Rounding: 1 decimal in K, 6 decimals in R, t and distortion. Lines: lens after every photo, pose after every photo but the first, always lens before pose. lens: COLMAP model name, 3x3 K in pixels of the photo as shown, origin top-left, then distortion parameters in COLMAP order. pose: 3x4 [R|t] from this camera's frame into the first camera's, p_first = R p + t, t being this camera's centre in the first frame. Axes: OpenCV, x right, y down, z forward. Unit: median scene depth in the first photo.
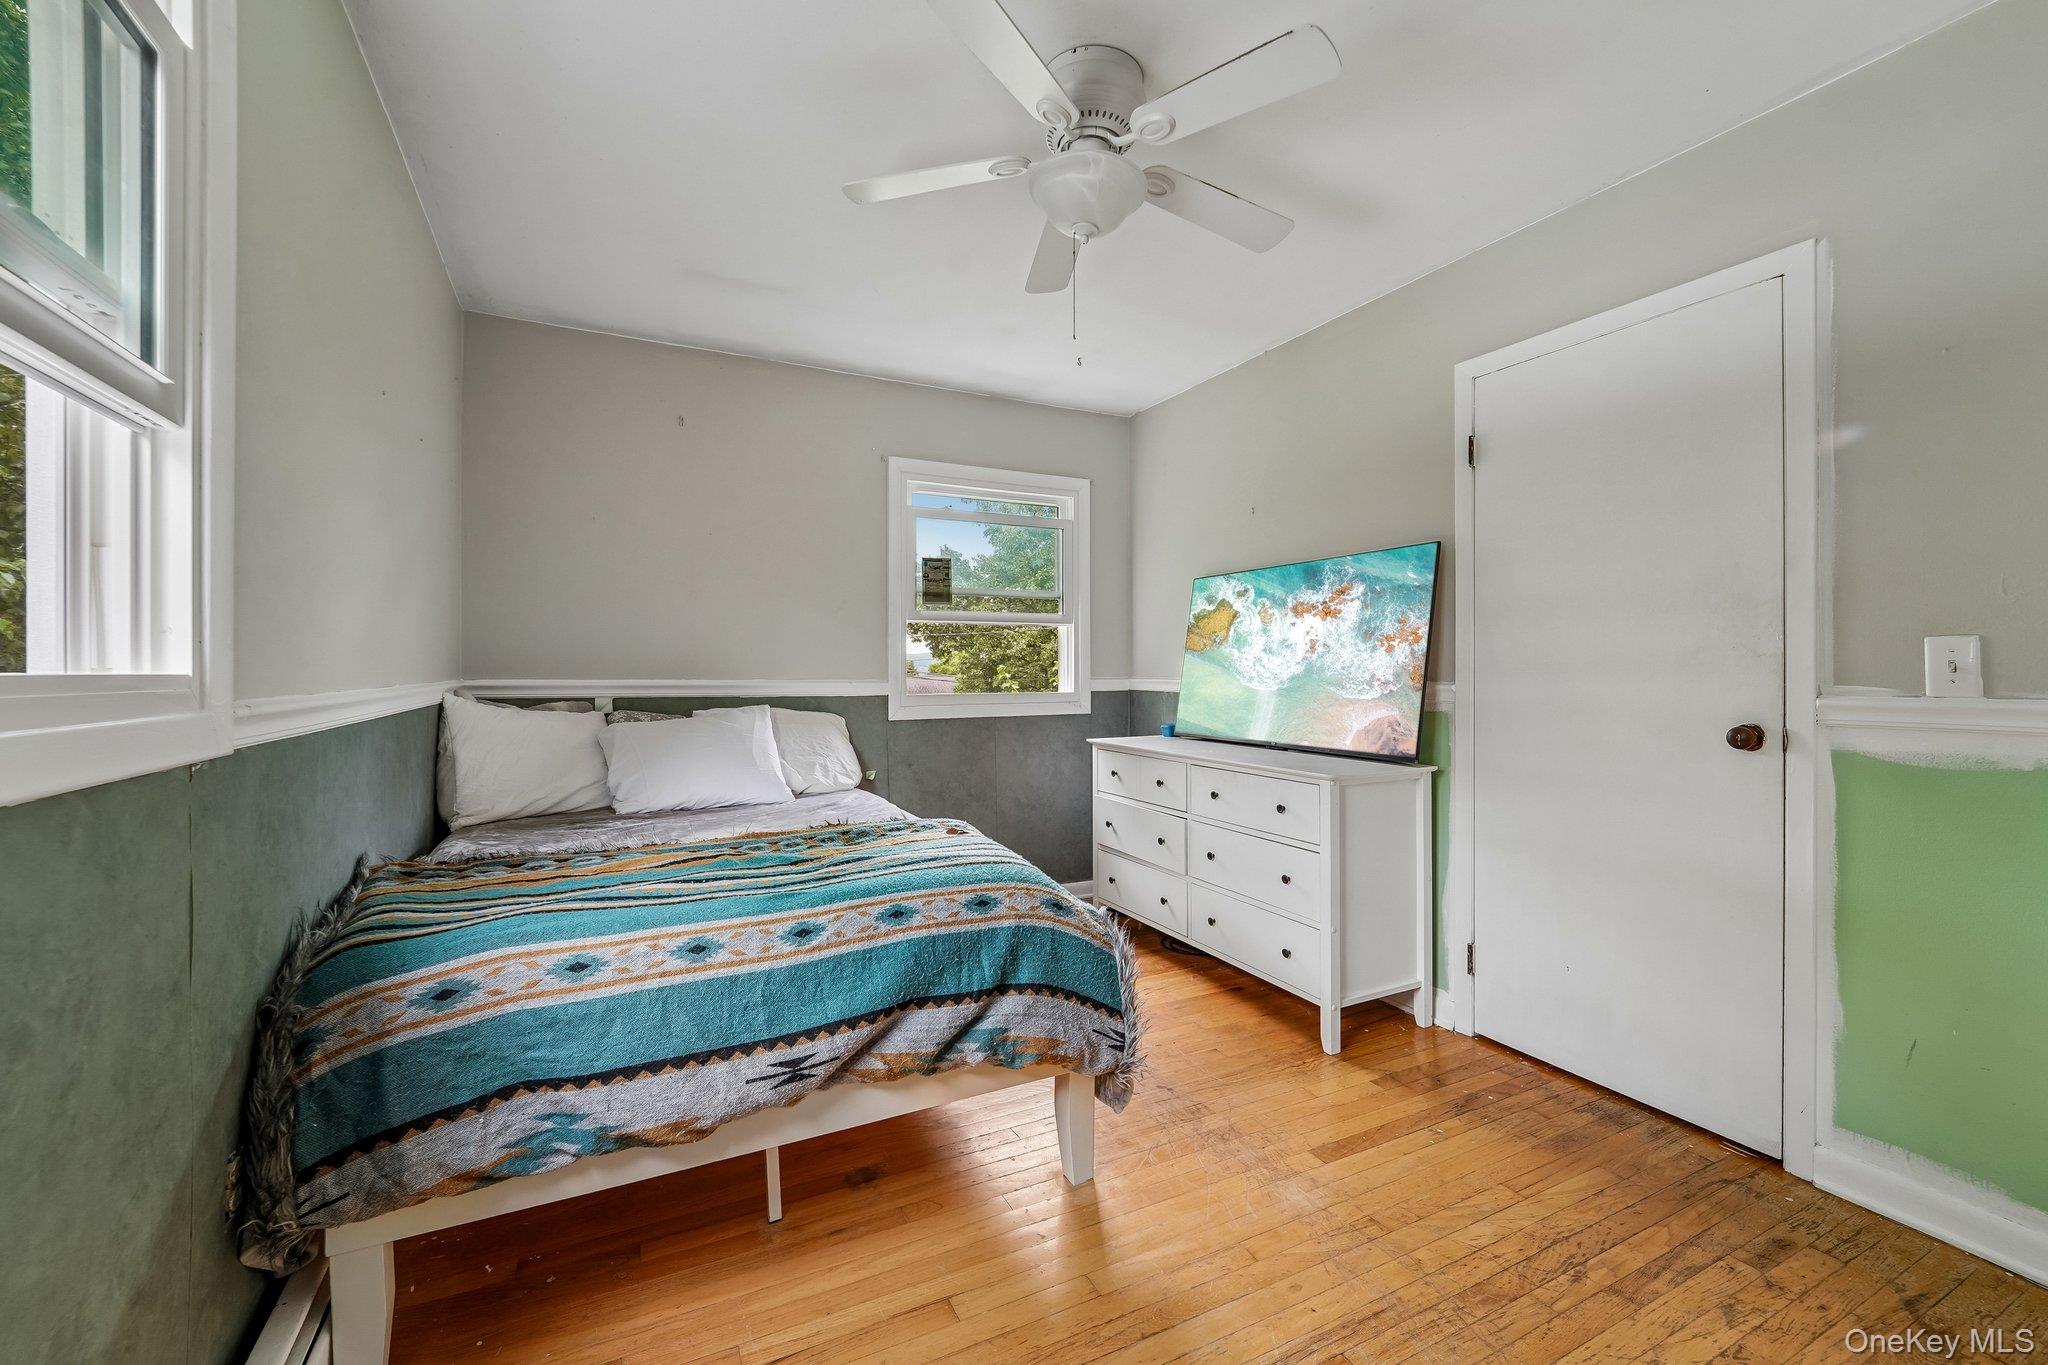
lens RADIAL K [[836.0, 0, 1014.7], [0, 836.0, 672.8], [0, 0, 1]] dist [-0.008434, -0.000770]
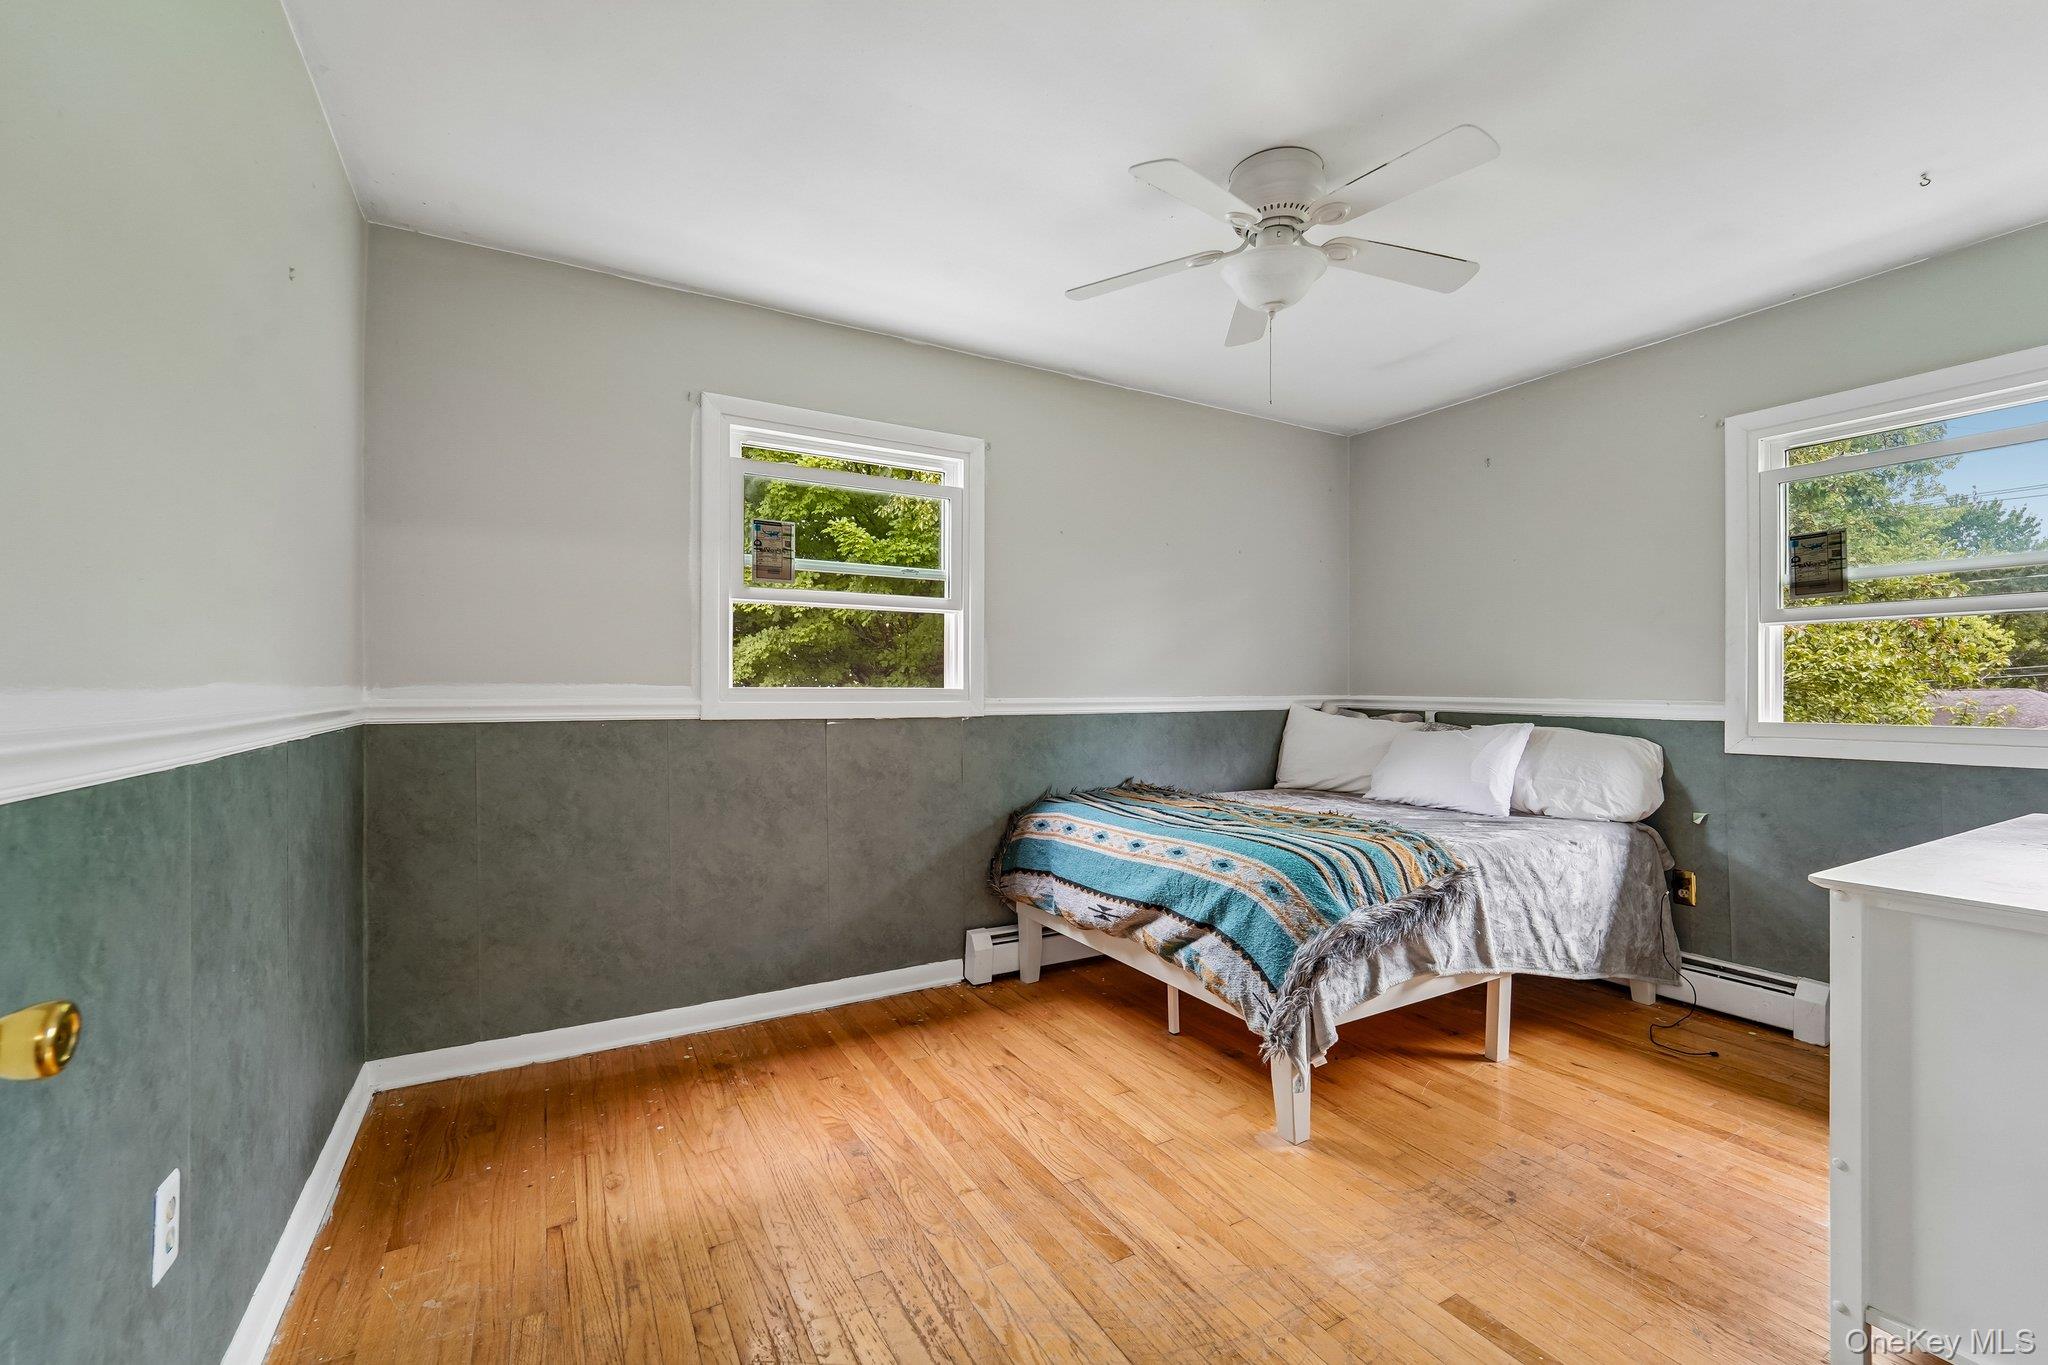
lens RADIAL K [[840.8, 0, 1022.4], [0, 840.8, 679.9], [0, 0, 1]] dist [-0.022379, -0.000105]
pose [[0.041198, -0.012011, -0.999079, 1.320771], [-0.003531, 0.999920, -0.012167, 0.000717], [0.999145, 0.004029, 0.041152, 0.648183]]
